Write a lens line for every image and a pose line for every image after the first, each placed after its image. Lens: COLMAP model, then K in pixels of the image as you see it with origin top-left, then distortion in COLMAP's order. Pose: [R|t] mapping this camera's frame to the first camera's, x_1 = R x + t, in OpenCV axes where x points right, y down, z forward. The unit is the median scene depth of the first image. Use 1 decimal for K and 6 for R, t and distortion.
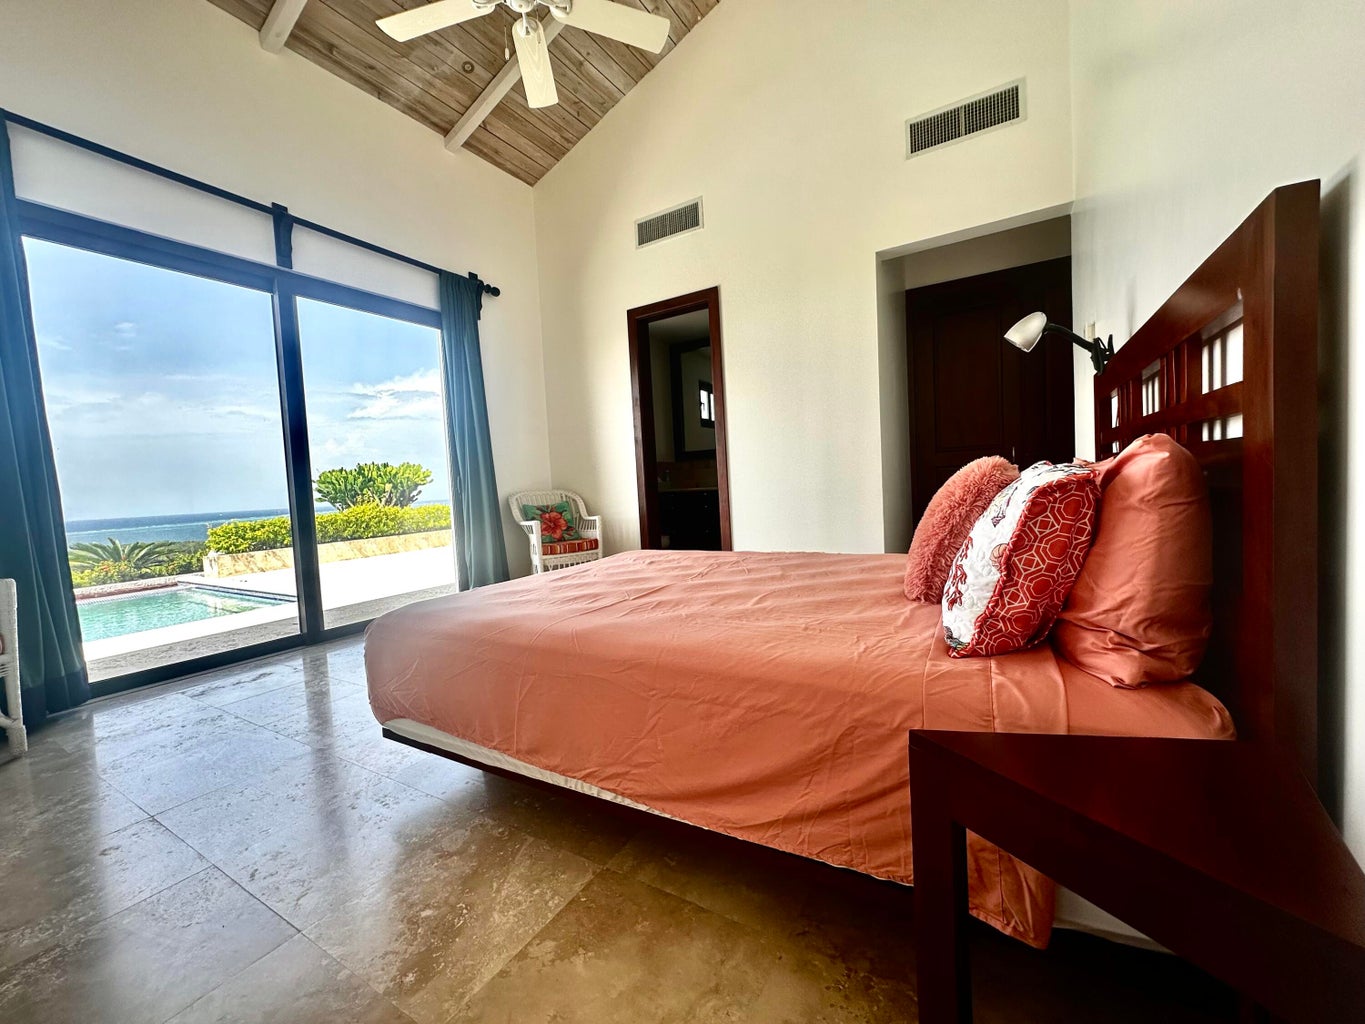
lens RADIAL K [[545.9, 0, 683.8], [0, 545.9, 516.1], [0, 0, 1]] dist [0.001686, -0.000071]
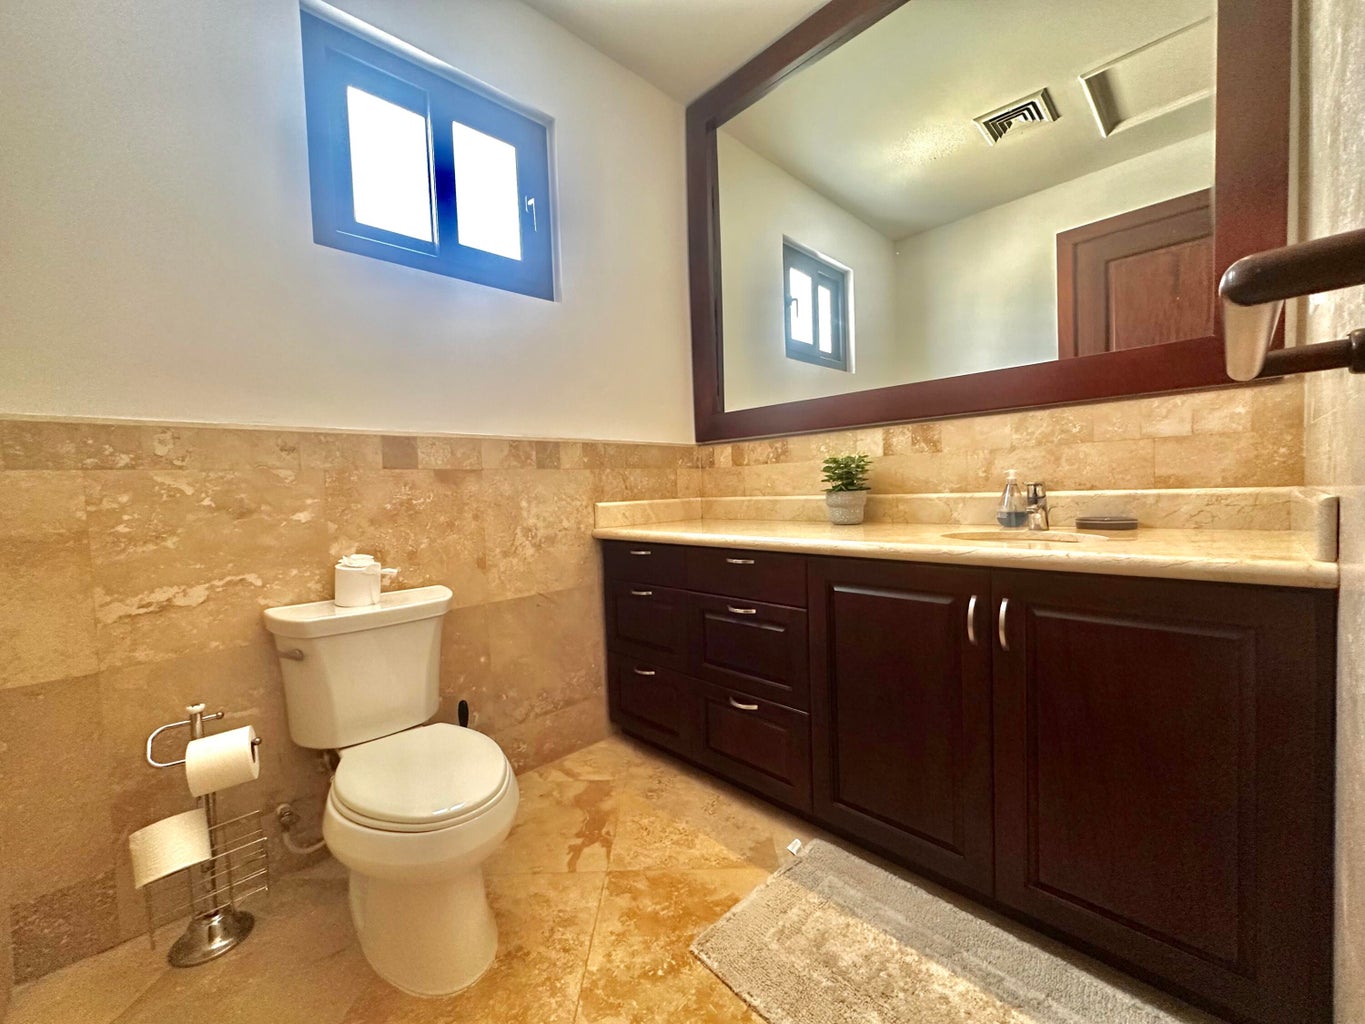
lens RADIAL K [[545.9, 0, 682.4], [0, 545.9, 512.9], [0, 0, 1]] dist [0.001686, -0.000071]
pose [[0.966234, 0.028454, -0.256092, 0.101114], [-0.031521, 0.999472, -0.007878, -0.076545], [0.255732, 0.015685, 0.966620, 0.982392]]
